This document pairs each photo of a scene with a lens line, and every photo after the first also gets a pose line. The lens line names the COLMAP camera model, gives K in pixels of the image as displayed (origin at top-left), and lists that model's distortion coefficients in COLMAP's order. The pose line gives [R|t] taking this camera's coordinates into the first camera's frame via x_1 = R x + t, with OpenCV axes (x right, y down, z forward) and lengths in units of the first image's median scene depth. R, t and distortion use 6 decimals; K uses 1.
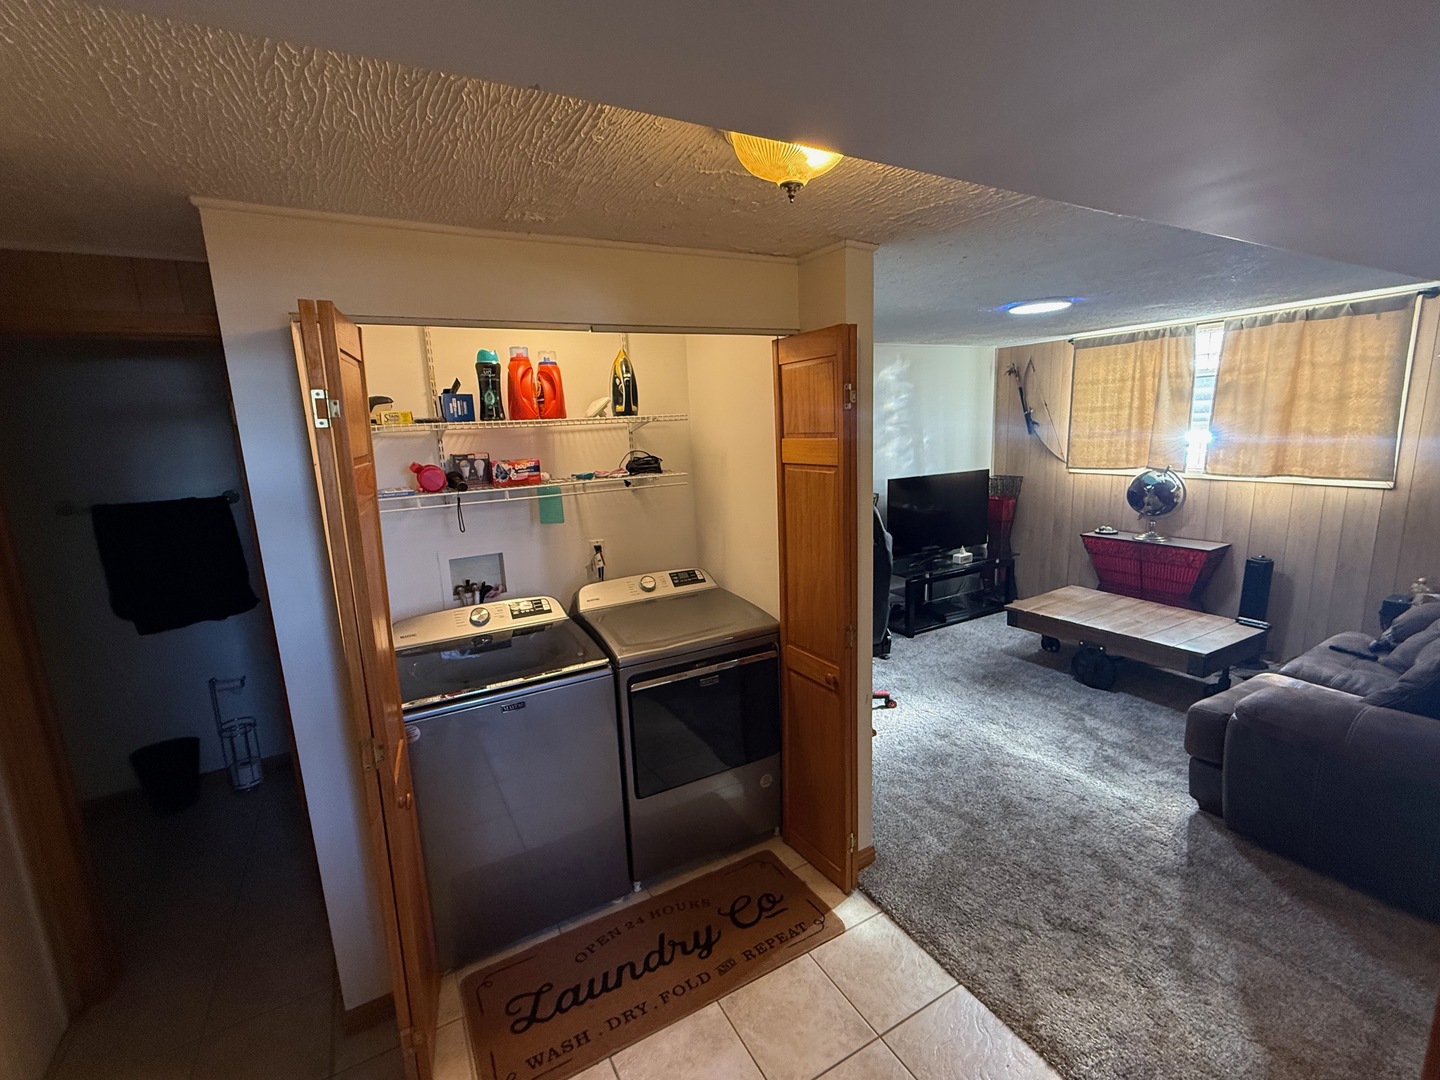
lens RADIAL K [[630.8, 0, 720.0], [0, 630.8, 540.0], [0, 0, 1]] dist [0.000281, -0.000609]
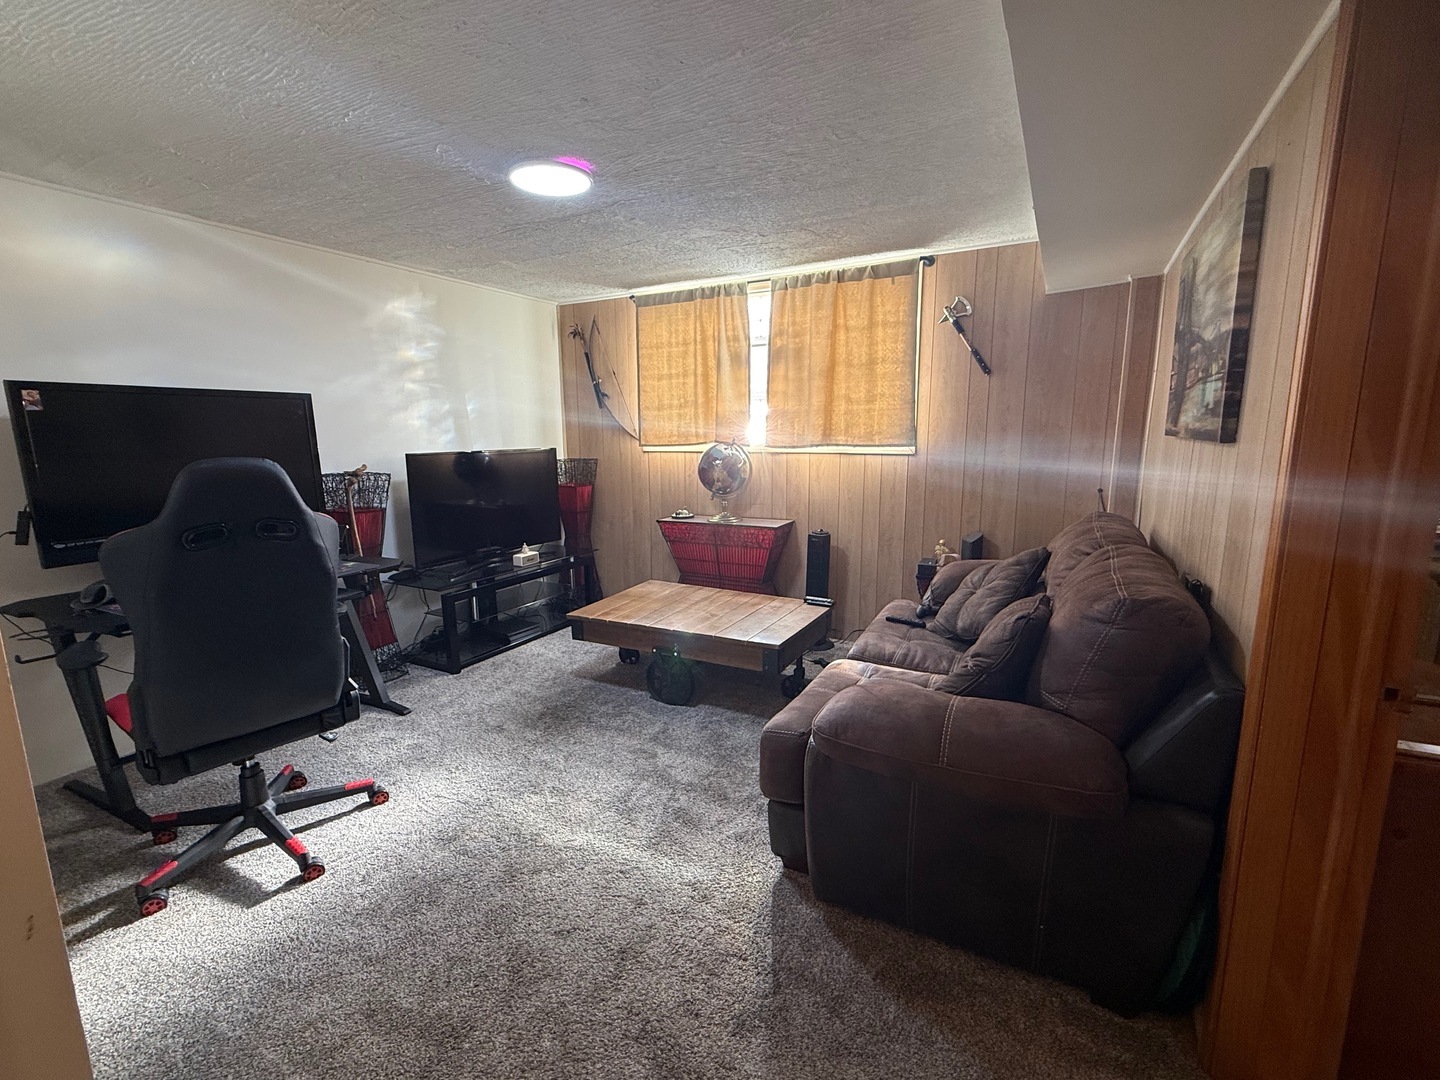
lens RADIAL K [[630.8, 0, 720.0], [0, 630.8, 540.0], [0, 0, 1]] dist [0.000281, -0.000609]
pose [[0.845367, -0.057801, 0.531050, 0.232447], [0.071746, 0.997407, -0.005650, 0.035978], [-0.529347, 0.042877, 0.847322, 0.283876]]
